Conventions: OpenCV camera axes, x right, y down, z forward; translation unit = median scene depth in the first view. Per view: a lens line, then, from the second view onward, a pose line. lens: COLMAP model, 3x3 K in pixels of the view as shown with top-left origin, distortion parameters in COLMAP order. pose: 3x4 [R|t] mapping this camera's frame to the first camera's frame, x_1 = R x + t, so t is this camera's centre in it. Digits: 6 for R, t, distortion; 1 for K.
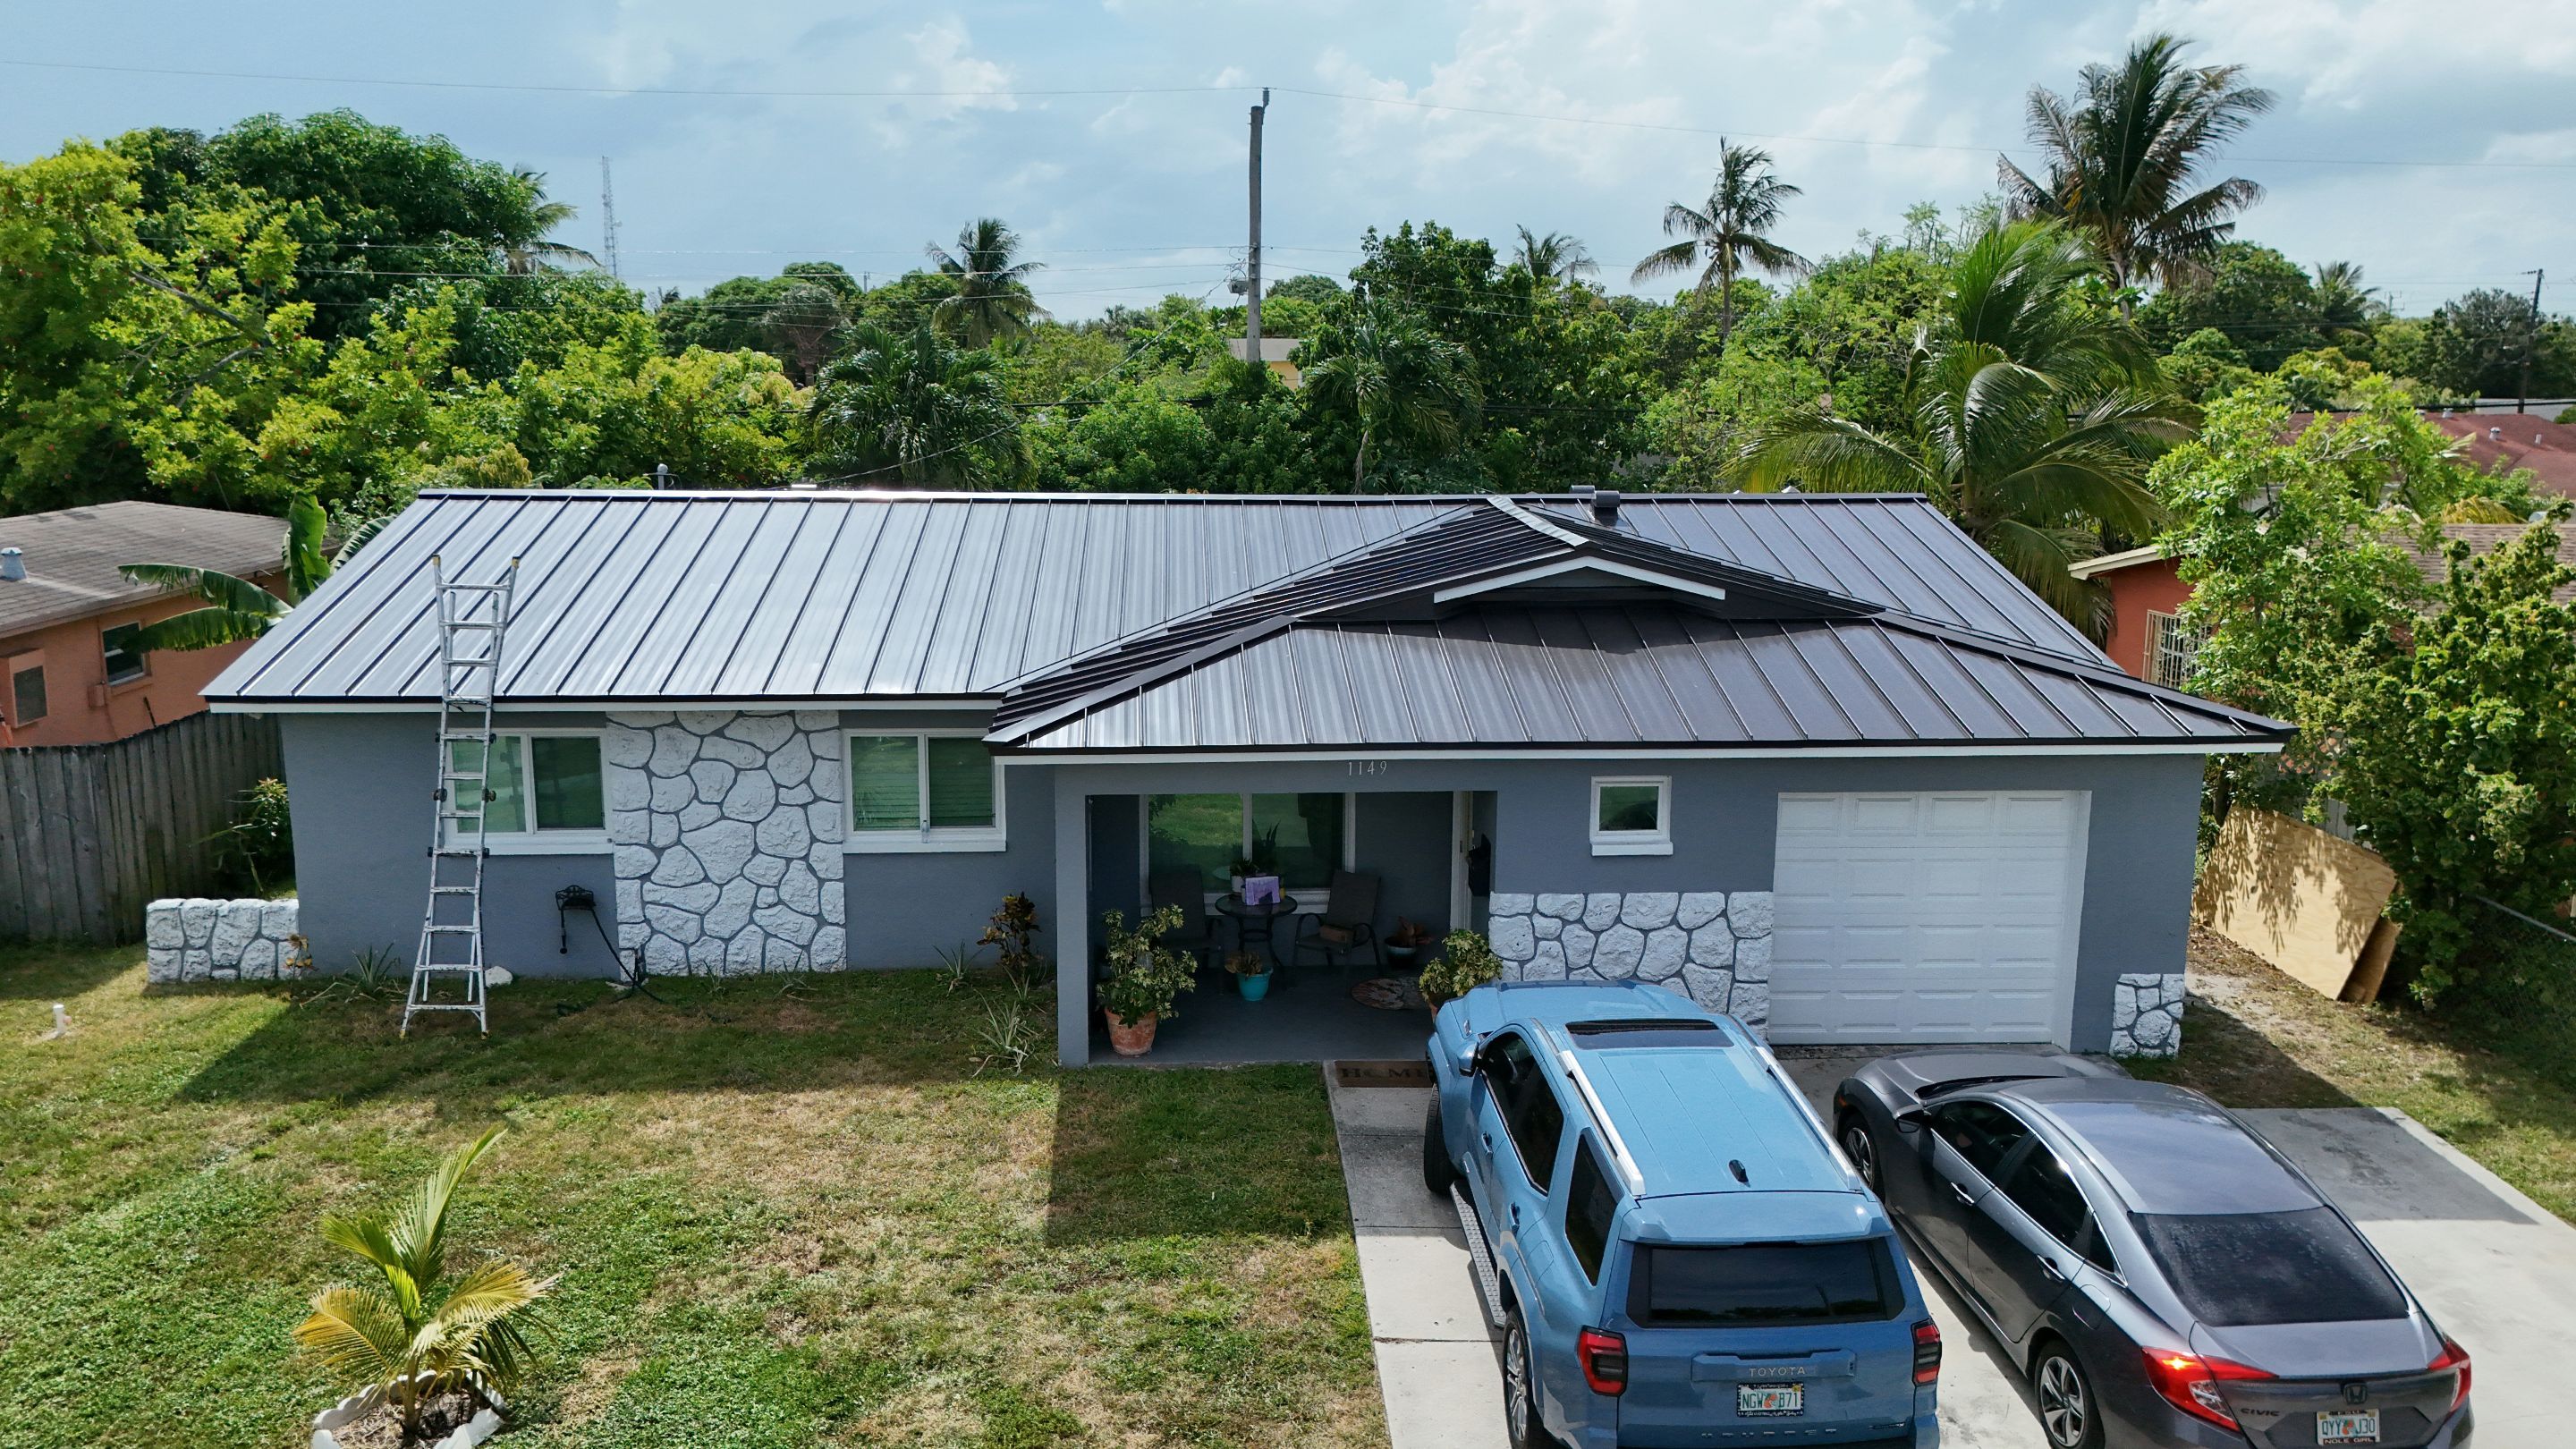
lens RADIAL K [[1953.5, 0, 1301.4], [0, 1953.5, 725.9], [0, 0, 1]] dist [0.048202, -0.059382]
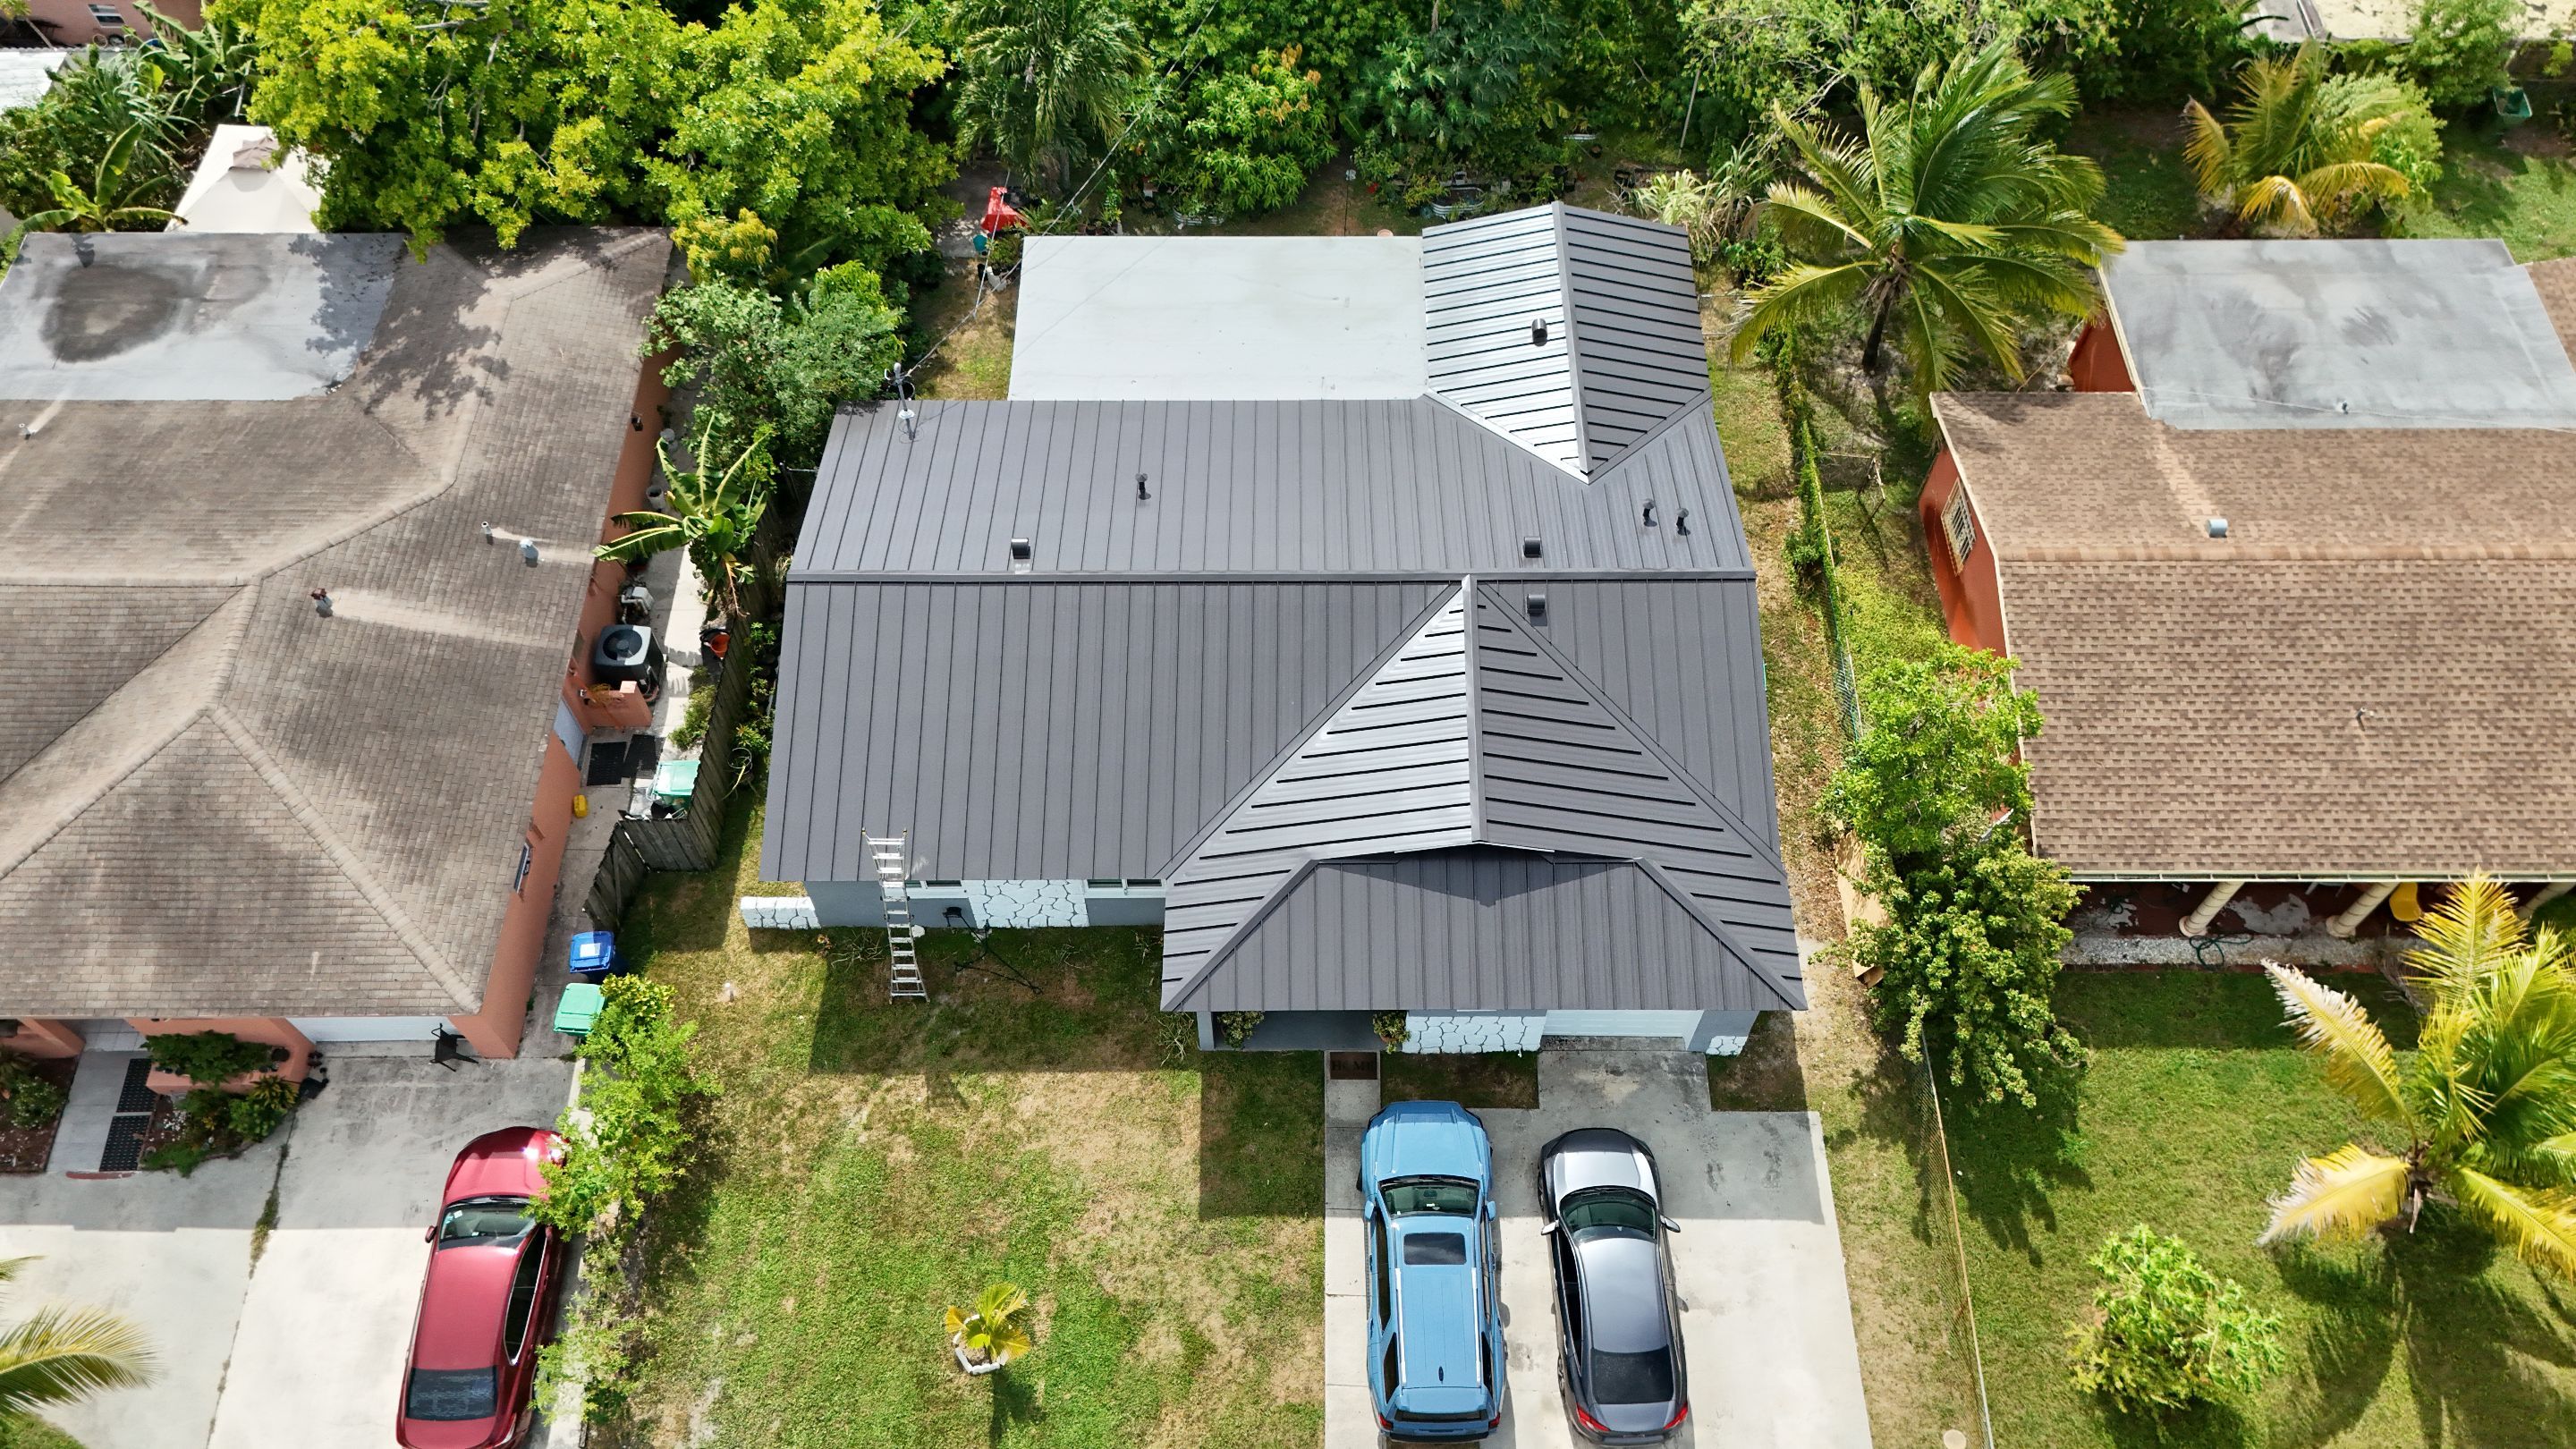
lens RADIAL K [[1914.3, 0, 1300.2], [0, 1914.3, 717.4], [0, 0, 1]] dist [0.041410, -0.050348]
pose [[0.997608, 0.055013, -0.041852, 0.048742], [-0.007746, 0.690633, 0.723164, -1.493455], [0.068687, -0.721110, 0.689407, -0.162126]]
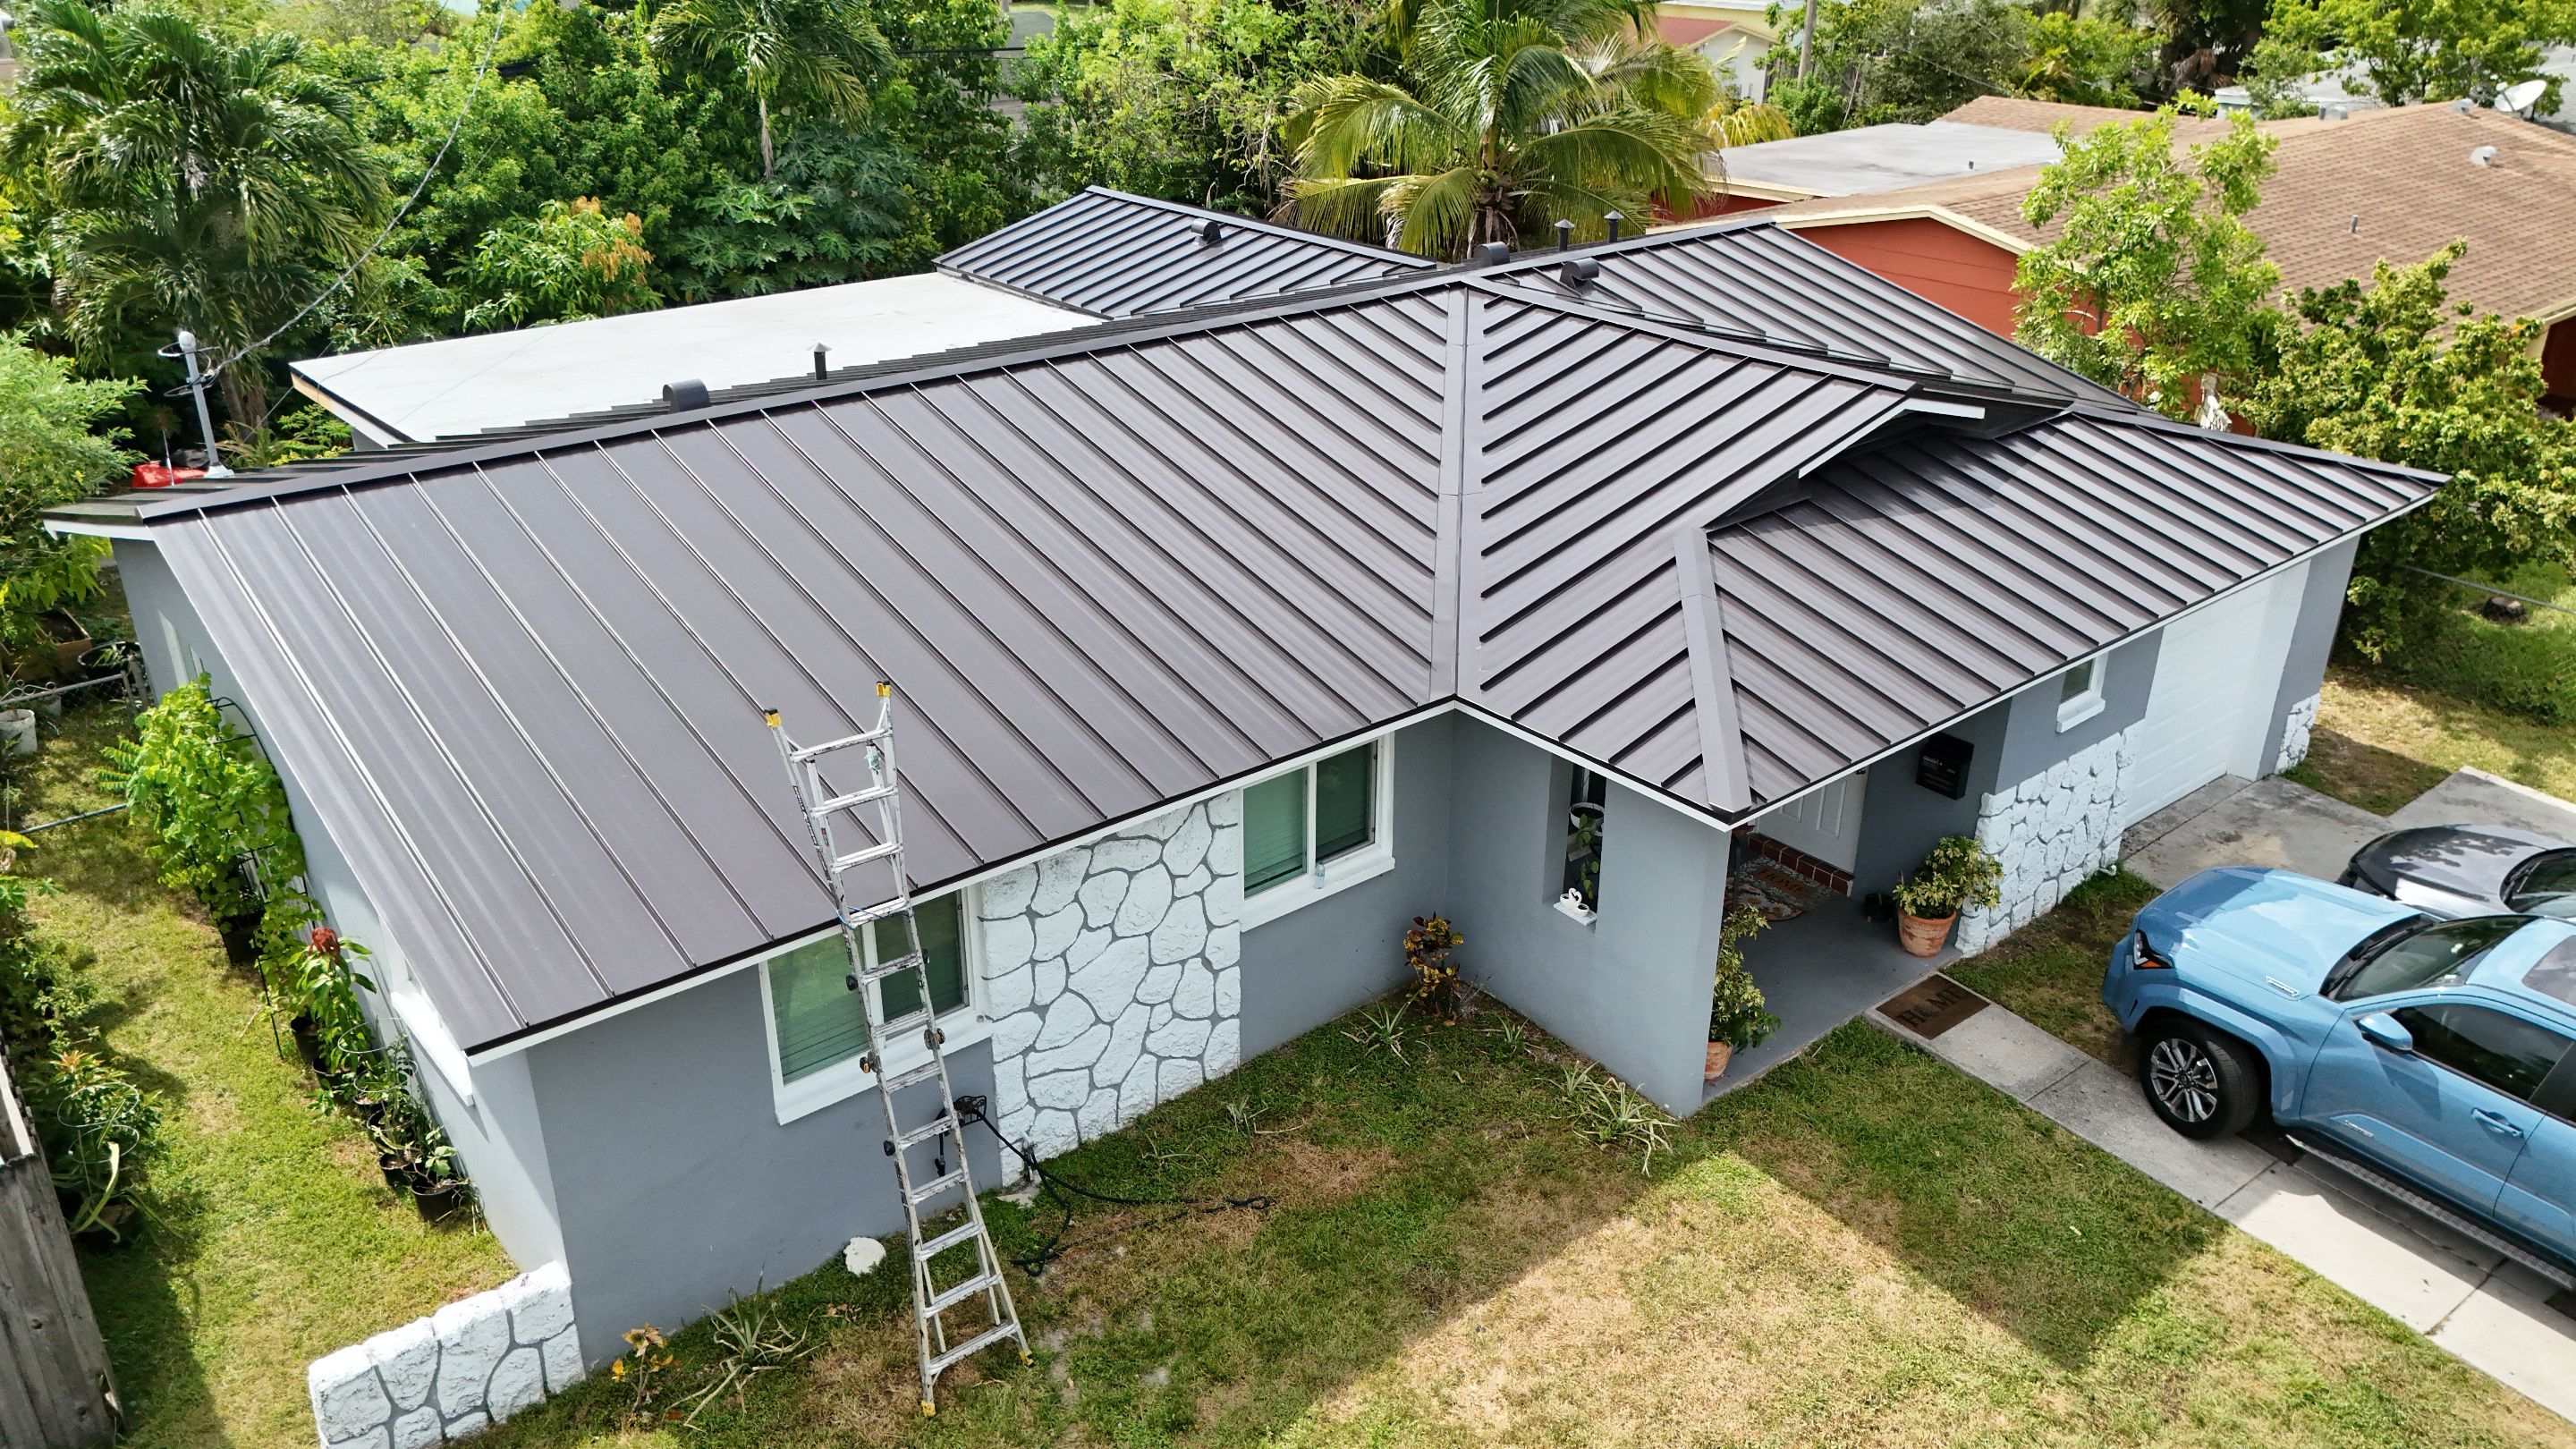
lens RADIAL K [[1914.3, 0, 1300.2], [0, 1914.3, 717.4], [0, 0, 1]] dist [0.041410, -0.050348]
pose [[0.809826, -0.247093, 0.532097, -0.625686], [0.106853, 0.953930, 0.280357, -0.235175], [-0.576858, -0.170184, 0.798920, 0.422546]]
